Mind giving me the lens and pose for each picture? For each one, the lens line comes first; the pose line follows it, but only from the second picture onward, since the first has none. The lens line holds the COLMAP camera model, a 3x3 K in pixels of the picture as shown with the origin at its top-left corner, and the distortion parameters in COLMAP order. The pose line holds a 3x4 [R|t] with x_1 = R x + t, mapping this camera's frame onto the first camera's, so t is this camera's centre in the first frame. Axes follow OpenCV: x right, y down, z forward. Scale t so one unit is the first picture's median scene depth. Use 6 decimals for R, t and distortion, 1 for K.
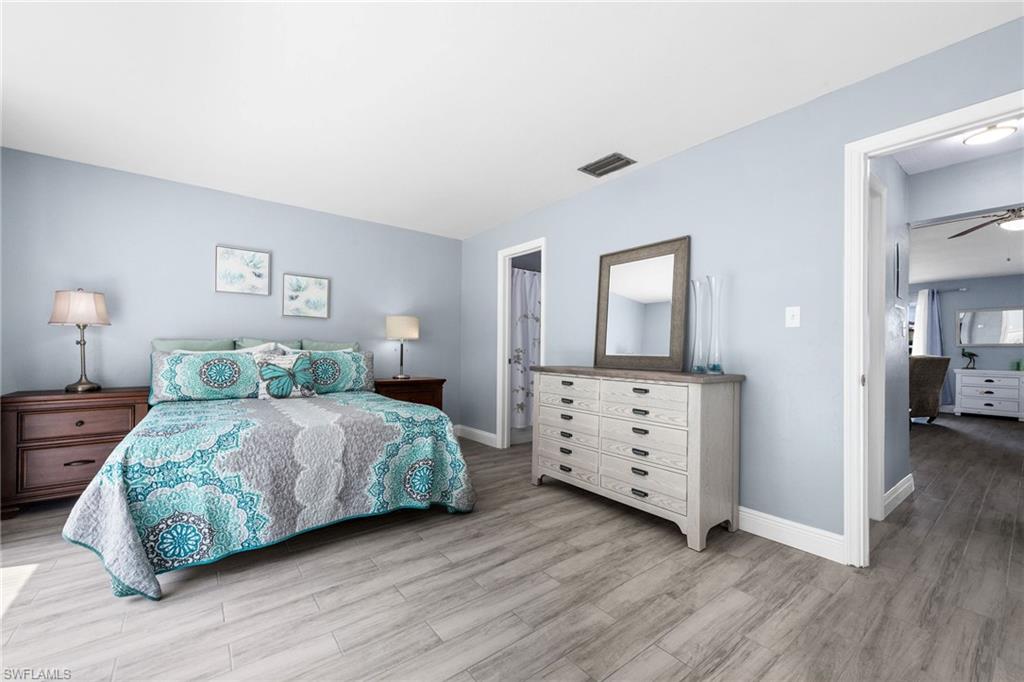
lens RADIAL K [[406.0, 0, 516.8], [0, 406.0, 346.9], [0, 0, 1]] dist [0.021578, -0.006723]
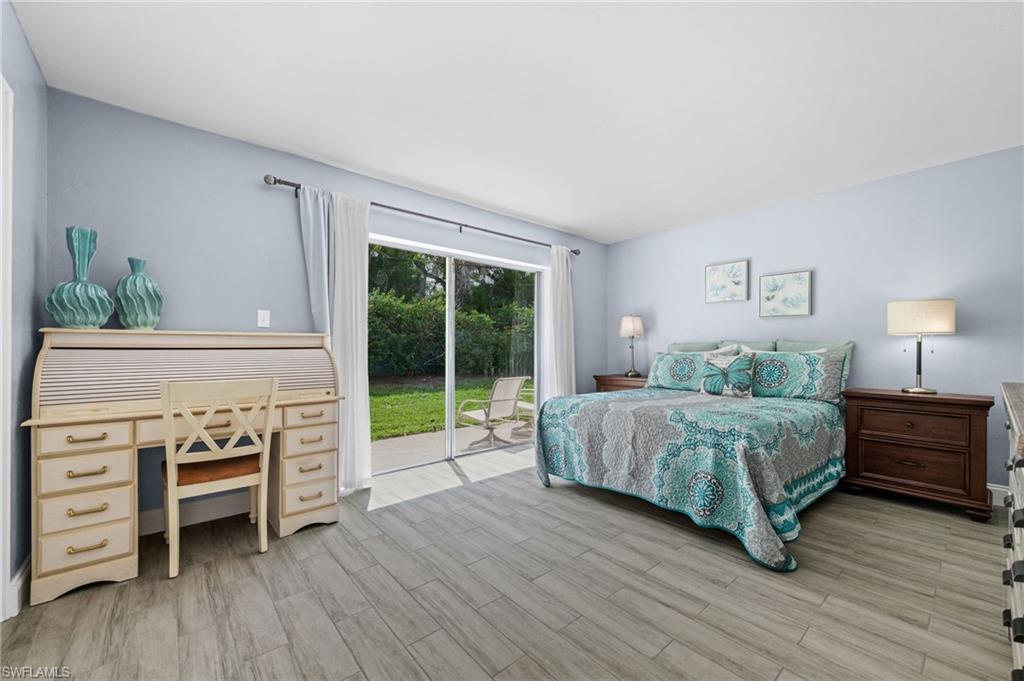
lens RADIAL K [[406.0, 0, 516.8], [0, 406.0, 346.4], [0, 0, 1]] dist [0.021578, -0.006723]
pose [[0.050686, -0.016237, -0.998583, 0.640408], [0.007578, 0.999845, -0.015873, 0.011044], [0.998686, -0.006763, 0.050801, 0.529739]]
